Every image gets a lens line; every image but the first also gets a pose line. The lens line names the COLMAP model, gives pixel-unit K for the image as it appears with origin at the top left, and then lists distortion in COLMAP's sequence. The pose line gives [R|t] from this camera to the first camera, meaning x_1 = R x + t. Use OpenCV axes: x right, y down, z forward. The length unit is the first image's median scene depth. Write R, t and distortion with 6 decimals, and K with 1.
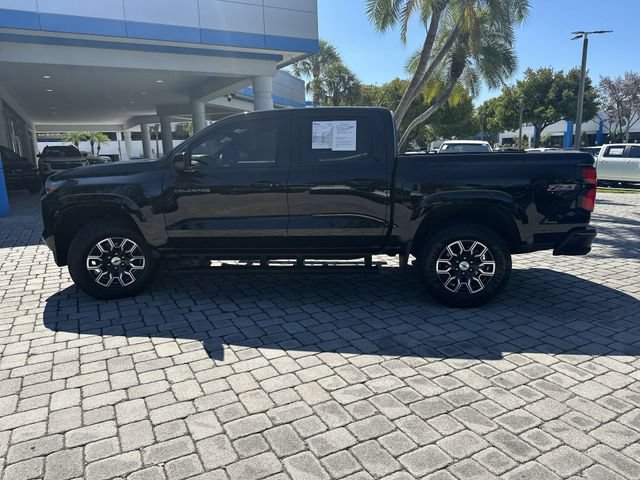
lens RADIAL K [[456.7, 0, 323.2], [0, 456.7, 236.6], [0, 0, 1]] dist [0.038438, -0.053199]
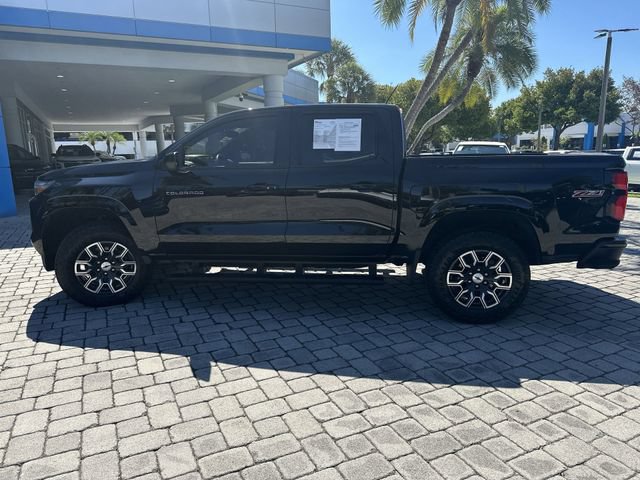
lens RADIAL K [[456.7, 0, 318.9], [0, 456.7, 238.2], [0, 0, 1]] dist [0.038438, -0.053199]
pose [[0.999168, 0.013327, -0.038544, 0.025834], [-0.013271, 0.999910, 0.001700, -0.013123], [0.038563, -0.001187, 0.999255, 0.074677]]
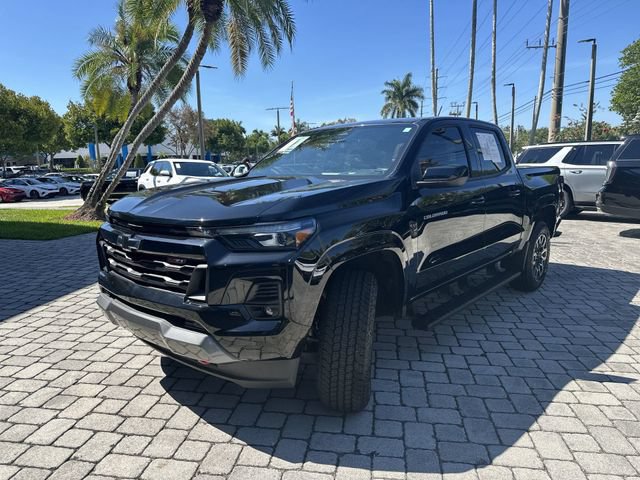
lens RADIAL K [[456.7, 0, 321.8], [0, 456.7, 241.5], [0, 0, 1]] dist [0.038438, -0.053199]
pose [[0.584501, -0.127592, 0.801298, -1.026119], [0.155996, 0.986806, 0.043341, -0.119736], [-0.796256, 0.099667, 0.596694, 0.714840]]
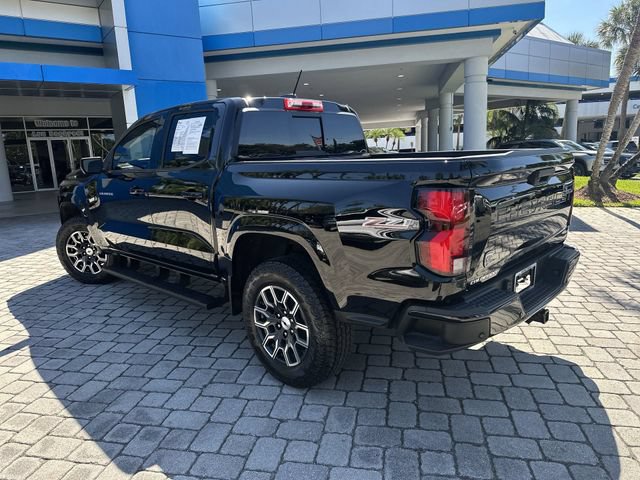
lens RADIAL K [[456.7, 0, 315.7], [0, 456.7, 237.2], [0, 0, 1]] dist [0.038438, -0.053199]
pose [[0.769078, 0.105988, -0.630306, 0.757195], [-0.094403, 0.994176, 0.051988, -0.102368], [0.632145, 0.019520, 0.774604, 0.502578]]
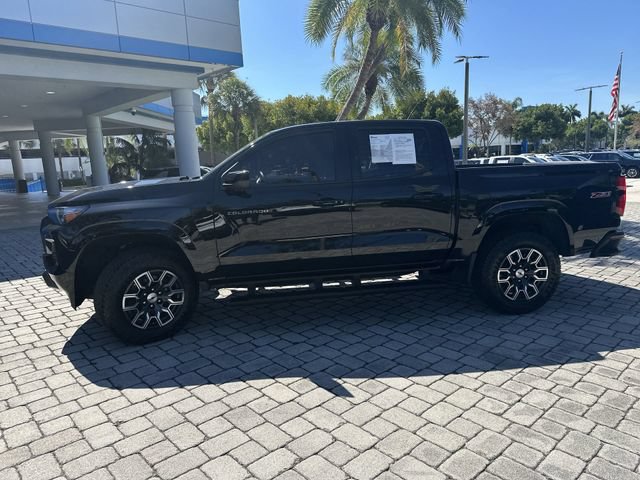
lens RADIAL K [[456.7, 0, 316.5], [0, 456.7, 240.4], [0, 0, 1]] dist [0.038438, -0.053199]
pose [[0.969299, -0.056297, 0.239352, -0.379380], [0.062292, 0.997904, -0.017550, -0.020410], [-0.237863, 0.031921, 0.970774, 0.102994]]
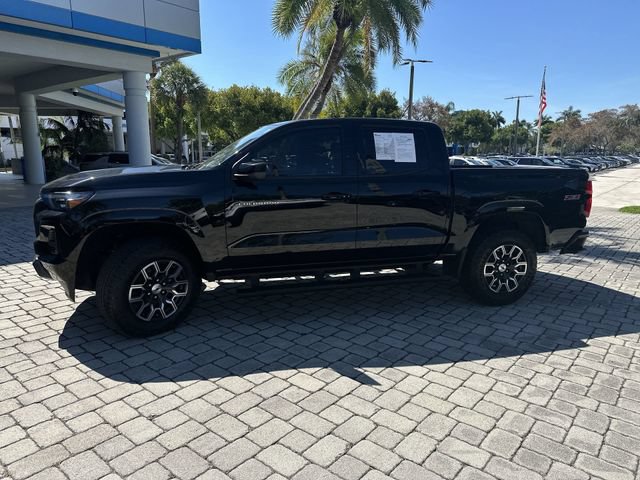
lens RADIAL K [[456.7, 0, 318.2], [0, 456.7, 234.5], [0, 0, 1]] dist [0.038438, -0.053199]
pose [[0.925799, -0.036637, 0.376237, -0.525368], [0.042987, 0.999040, -0.008493, -0.026837], [-0.375564, 0.024036, 0.926485, 0.131658]]
